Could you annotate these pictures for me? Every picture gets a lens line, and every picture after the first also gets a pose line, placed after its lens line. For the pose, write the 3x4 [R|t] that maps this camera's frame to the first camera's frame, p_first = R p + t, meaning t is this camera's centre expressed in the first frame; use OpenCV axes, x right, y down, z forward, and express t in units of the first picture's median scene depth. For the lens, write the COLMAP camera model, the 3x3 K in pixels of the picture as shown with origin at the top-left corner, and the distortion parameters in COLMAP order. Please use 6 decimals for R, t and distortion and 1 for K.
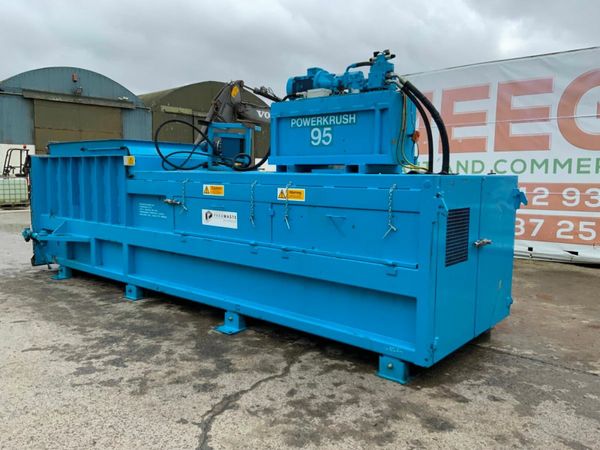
lens RADIAL K [[496.8, 0, 300.0], [0, 496.8, 225.0], [0, 0, 1]] dist [0.081576, -0.163041]
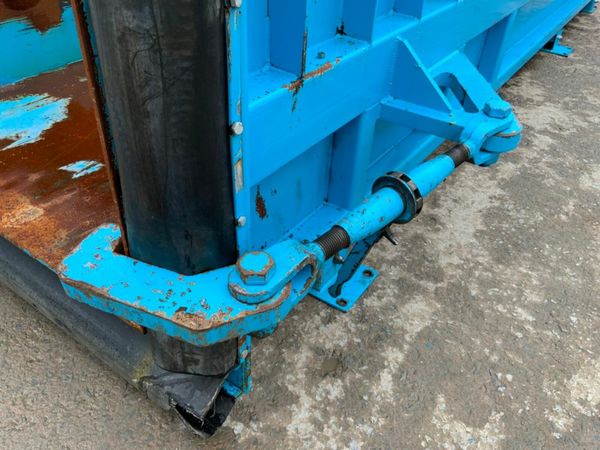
lens RADIAL K [[496.8, 0, 300.0], [0, 496.8, 225.0], [0, 0, 1]] dist [0.081576, -0.163041]
pose [[-0.087943, -0.621975, 0.778083, -1.019104], [0.049370, 0.777428, 0.627031, -0.129366], [-0.994901, 0.093557, -0.037662, 1.582438]]
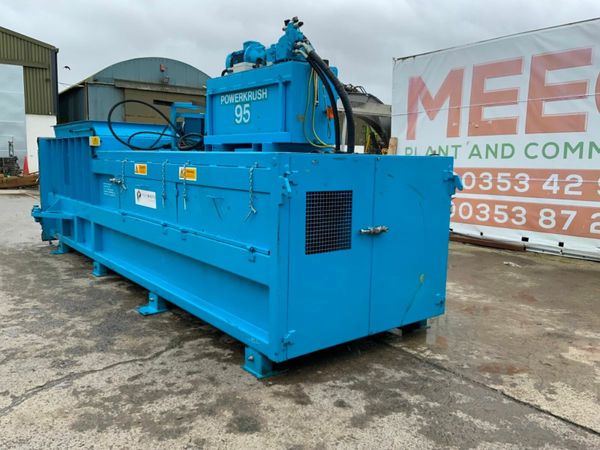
lens RADIAL K [[496.8, 0, 300.0], [0, 496.8, 225.0], [0, 0, 1]] dist [0.081576, -0.163041]
pose [[0.979670, 0.032769, -0.197920, 0.358677], [-0.027876, 0.999234, 0.027459, 0.004792], [0.198668, -0.021384, 0.979834, 0.090749]]
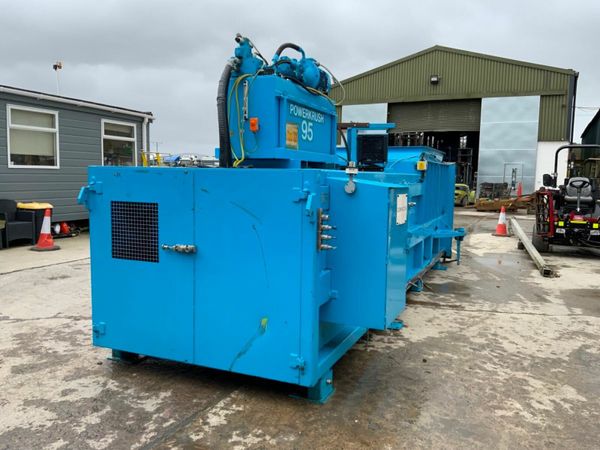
lens RADIAL K [[496.8, 0, 300.0], [0, 496.8, 225.0], [0, 0, 1]] dist [0.081576, -0.163041]
pose [[0.288224, 0.088409, -0.953473, 1.062517], [-0.115224, 0.991696, 0.057122, -0.064175], [0.950605, 0.093400, 0.296017, 0.826718]]
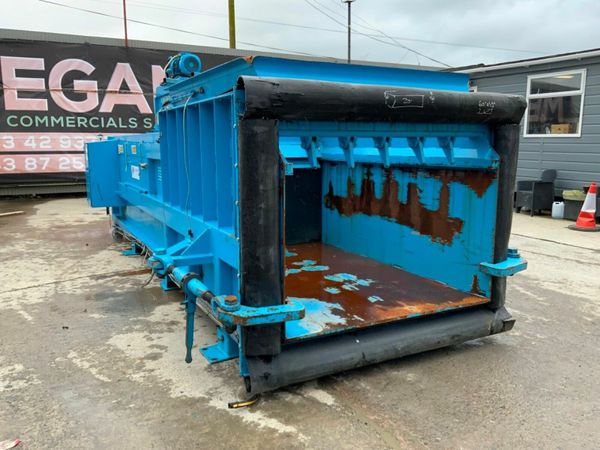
lens RADIAL K [[496.8, 0, 300.0], [0, 496.8, 225.0], [0, 0, 1]] dist [0.081576, -0.163041]
pose [[-0.924830, -0.072639, 0.373379, -0.851688], [0.029282, 0.965088, 0.260284, -0.240490], [-0.379251, 0.251652, -0.890416, 2.412606]]
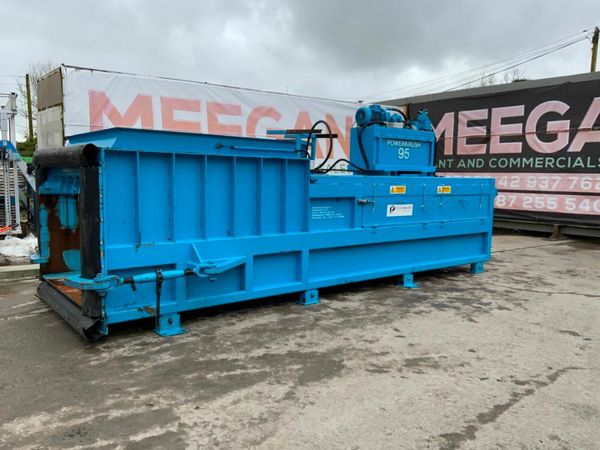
lens RADIAL K [[496.8, 0, 300.0], [0, 496.8, 225.0], [0, 0, 1]] dist [0.081576, -0.163041]
pose [[0.196810, -0.105125, 0.974789, -1.667789], [0.086258, 0.992236, 0.089592, -0.127309], [-0.976640, 0.066451, 0.204350, 1.054423]]
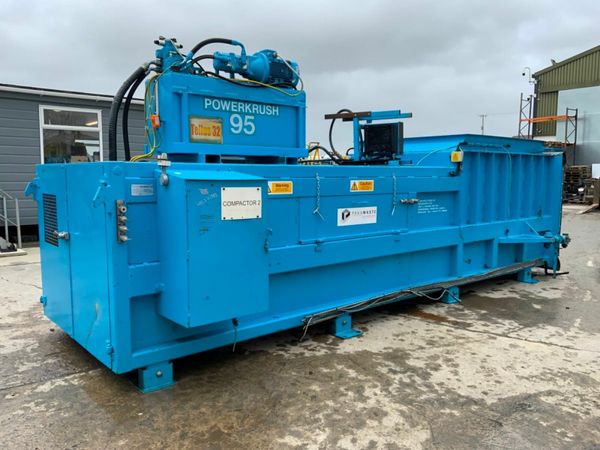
lens RADIAL K [[496.8, 0, 300.0], [0, 496.8, 225.0], [0, 0, 1]] dist [0.081576, -0.163041]
pose [[-0.165850, 0.092673, -0.981787, 1.065948], [-0.108816, 0.987775, 0.111620, -0.120231], [0.980129, 0.125347, -0.153738, 1.390240]]
